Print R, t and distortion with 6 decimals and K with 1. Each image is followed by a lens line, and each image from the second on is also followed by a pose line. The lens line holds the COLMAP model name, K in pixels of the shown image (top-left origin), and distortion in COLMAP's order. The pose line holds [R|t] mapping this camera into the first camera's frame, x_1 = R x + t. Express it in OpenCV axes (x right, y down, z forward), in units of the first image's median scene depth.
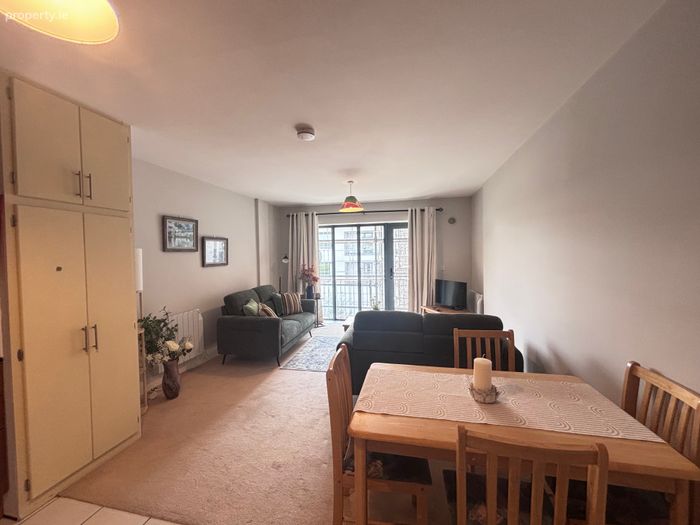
lens RADIAL K [[285.8, 0, 350.0], [0, 285.8, 262.5], [0, 0, 1]] dist [-0.002099, -0.000250]
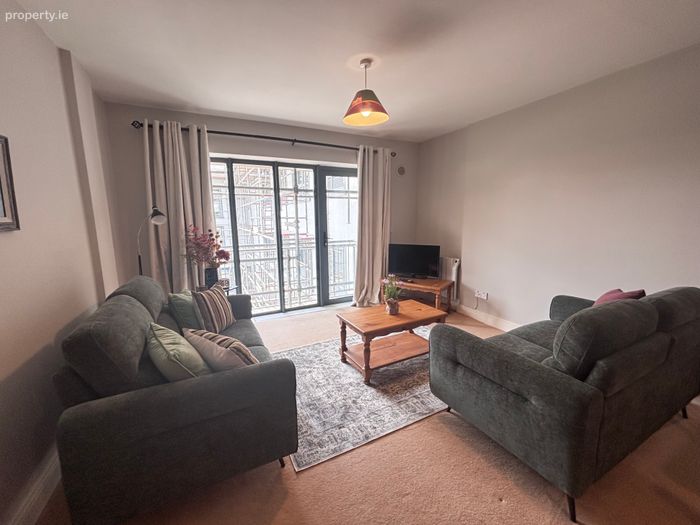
lens RADIAL K [[285.8, 0, 350.0], [0, 285.8, 262.5], [0, 0, 1]] dist [-0.002099, -0.000250]
pose [[0.786070, -0.087190, 0.611958, -0.272316], [0.013021, 0.992118, 0.124628, 0.007949], [-0.618000, -0.089998, 0.781009, 0.436570]]
